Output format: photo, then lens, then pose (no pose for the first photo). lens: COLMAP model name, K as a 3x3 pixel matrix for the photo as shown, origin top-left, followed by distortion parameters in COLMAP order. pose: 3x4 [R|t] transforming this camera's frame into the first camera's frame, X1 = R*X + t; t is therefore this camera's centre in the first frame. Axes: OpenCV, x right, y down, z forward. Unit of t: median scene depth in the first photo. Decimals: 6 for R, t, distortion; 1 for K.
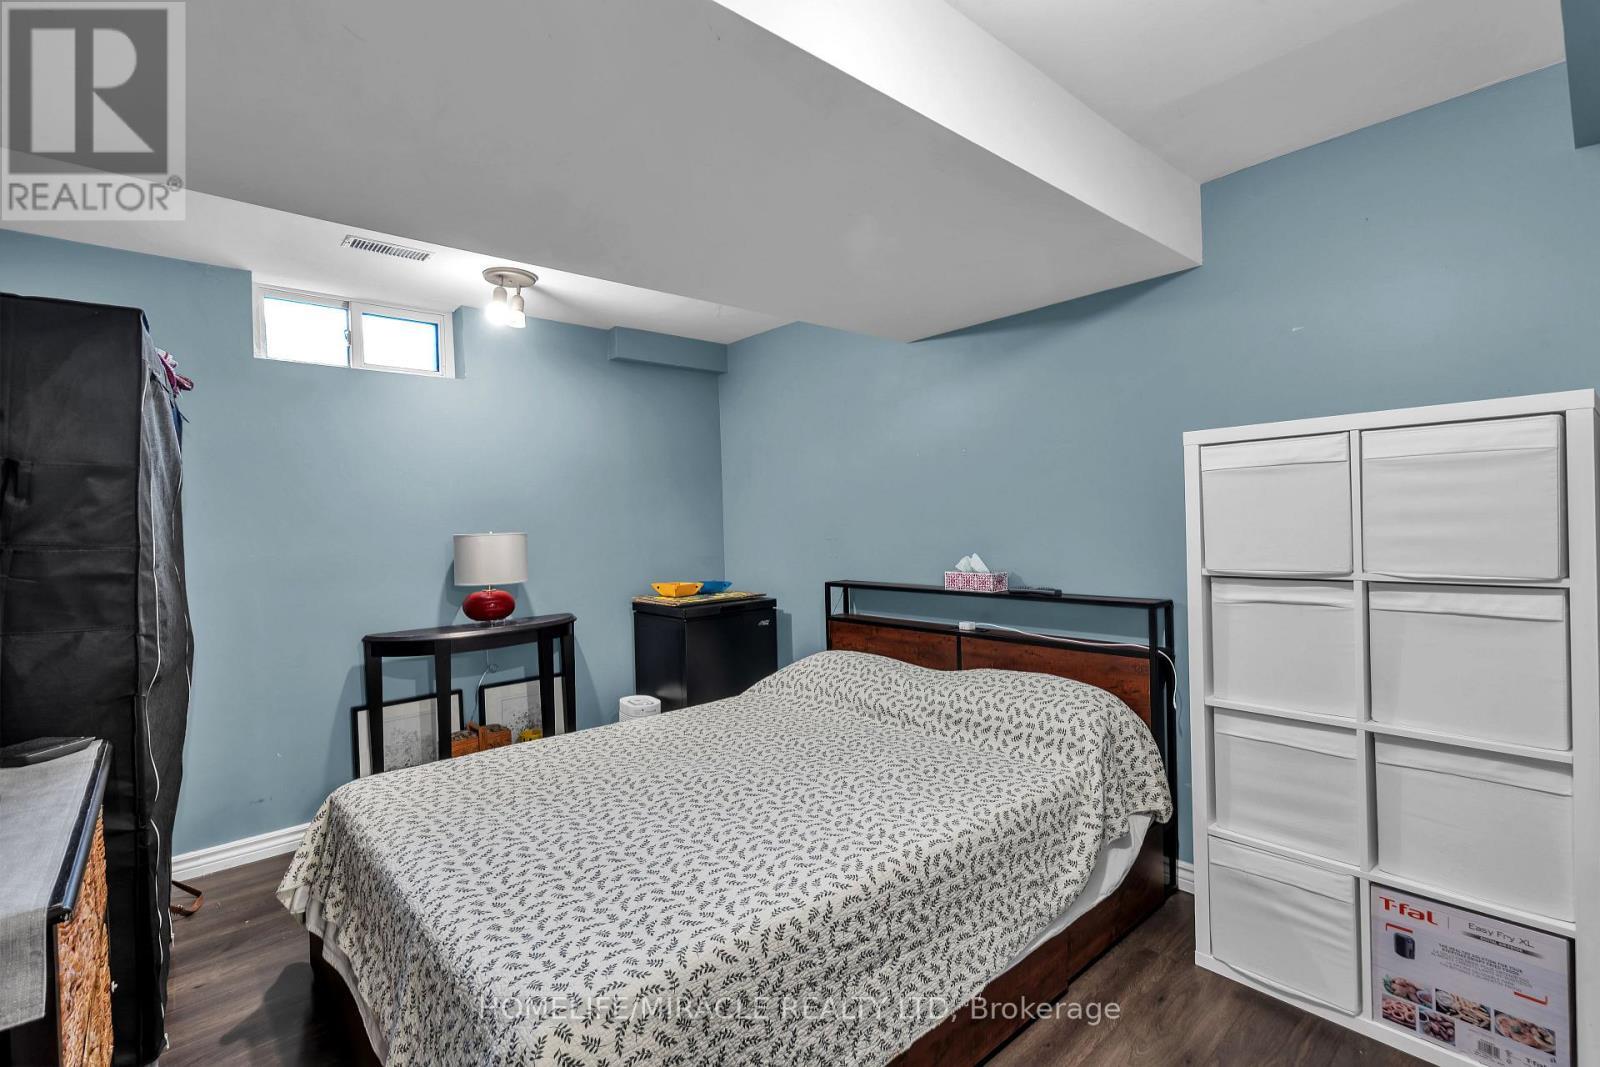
lens RADIAL K [[735.6, 0, 797.8], [0, 735.6, 525.2], [0, 0, 1]] dist [-0.036156, -0.000992]
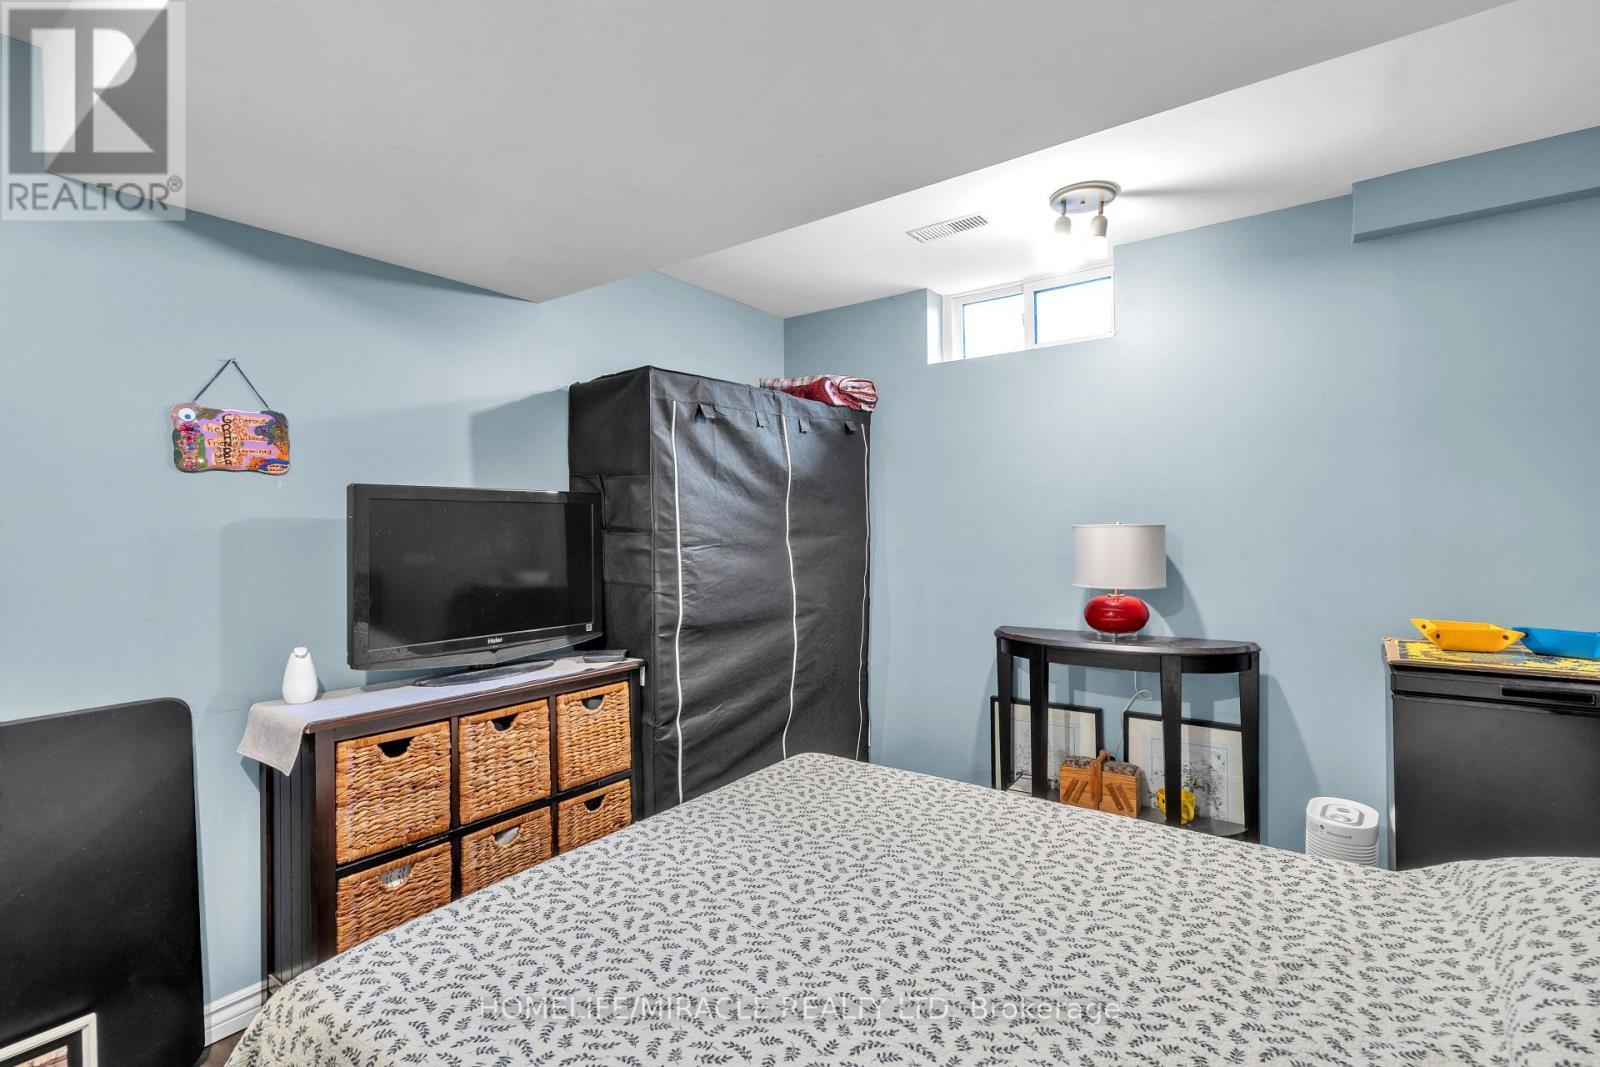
lens RADIAL K [[735.6, 0, 797.9], [0, 735.6, 537.6], [0, 0, 1]] dist [-0.036156, -0.000992]
pose [[0.211188, 0.041927, -0.976546, 0.293496], [0.001827, 0.999061, 0.043288, -0.010627], [0.977444, -0.010927, 0.210913, 0.503707]]
